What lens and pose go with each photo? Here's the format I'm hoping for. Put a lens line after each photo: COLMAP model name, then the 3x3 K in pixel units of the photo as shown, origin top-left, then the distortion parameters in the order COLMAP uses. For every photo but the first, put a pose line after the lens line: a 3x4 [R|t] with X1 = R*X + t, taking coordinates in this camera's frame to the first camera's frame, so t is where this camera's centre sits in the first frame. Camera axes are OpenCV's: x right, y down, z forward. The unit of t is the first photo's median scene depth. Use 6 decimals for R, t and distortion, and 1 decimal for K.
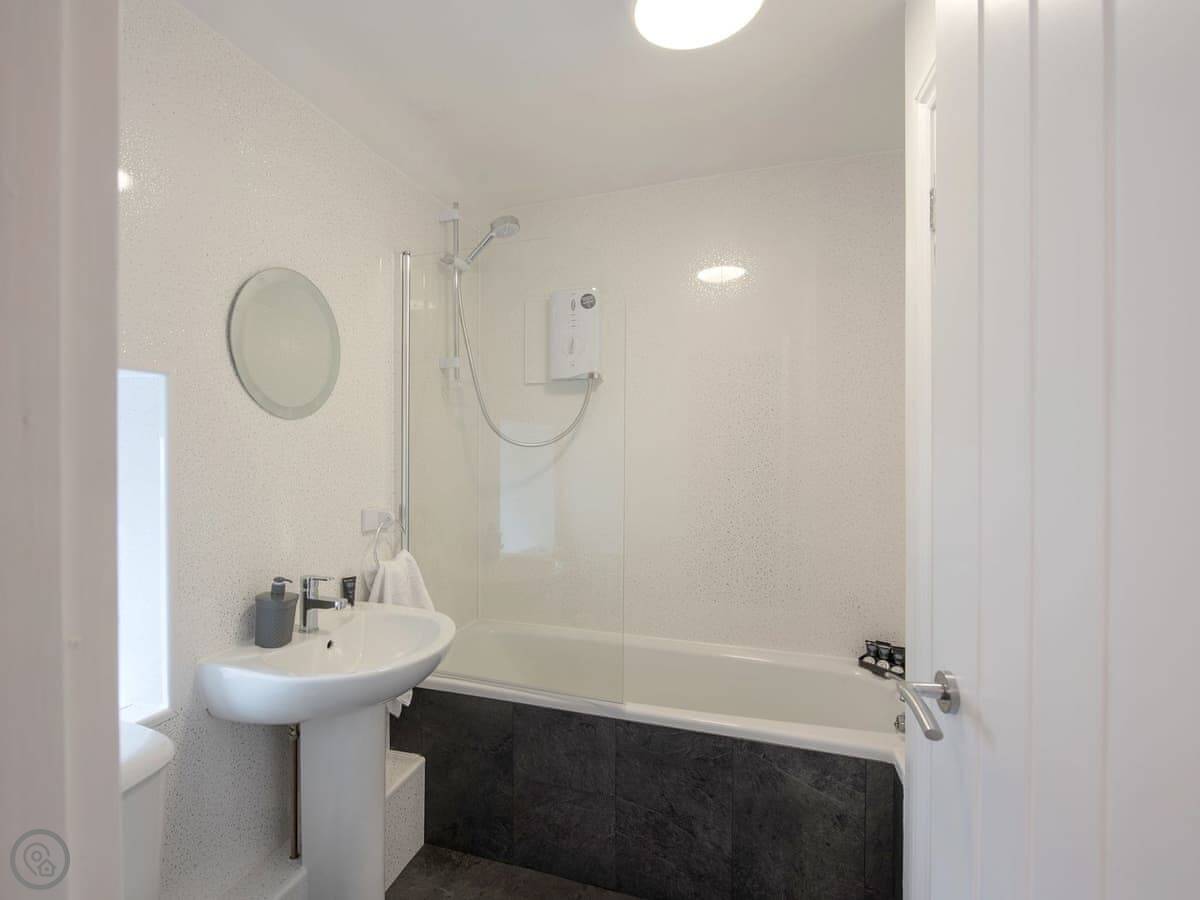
lens RADIAL K [[568.2, 0, 600.0], [0, 568.2, 450.0], [0, 0, 1]] dist [-0.003435, -0.000796]
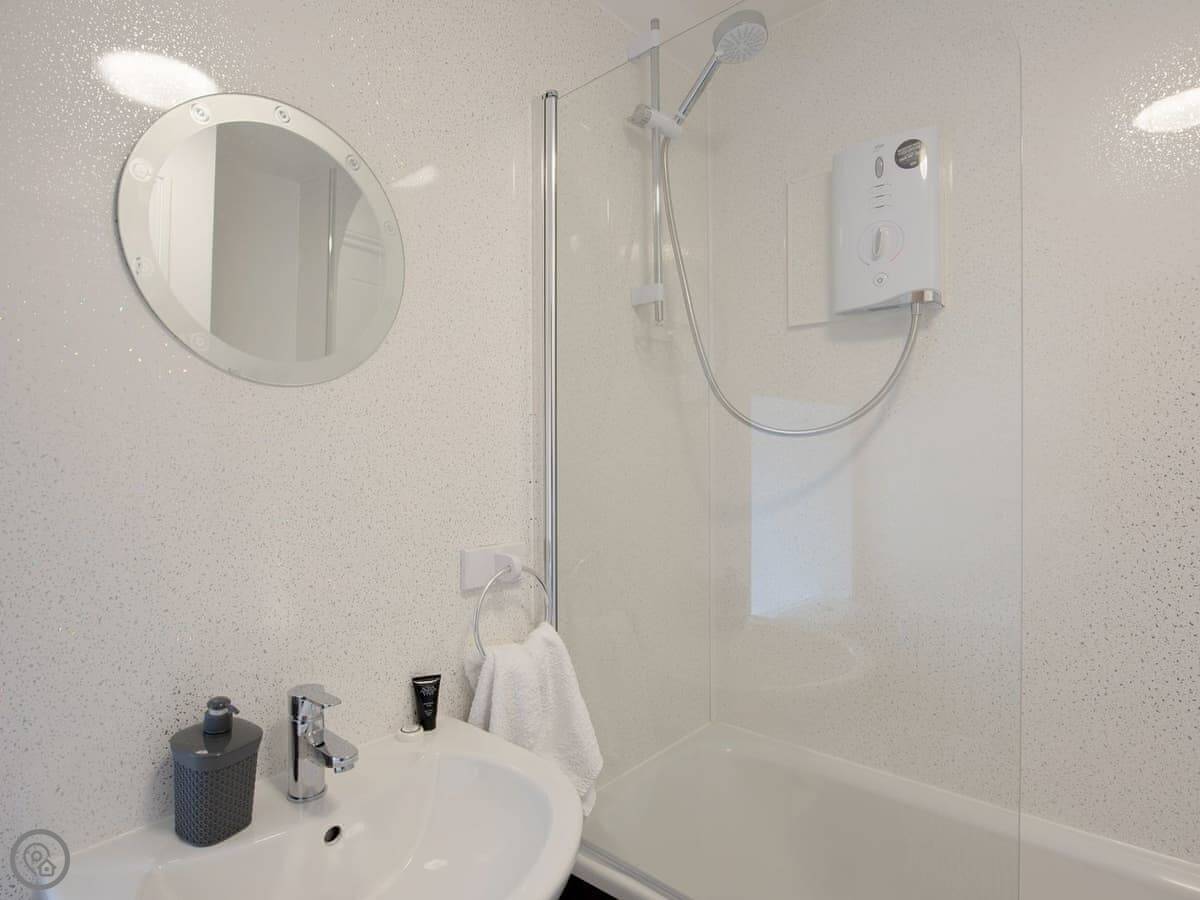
lens RADIAL K [[617.7, 0, 600.0], [0, 617.7, 450.0], [0, 0, 1]] dist [-0.004686, -0.001011]
pose [[0.884071, -0.005174, -0.467324, -0.011540], [0.005656, 0.999984, -0.000372, 0.005678], [0.467318, -0.002314, 0.884086, 0.414599]]
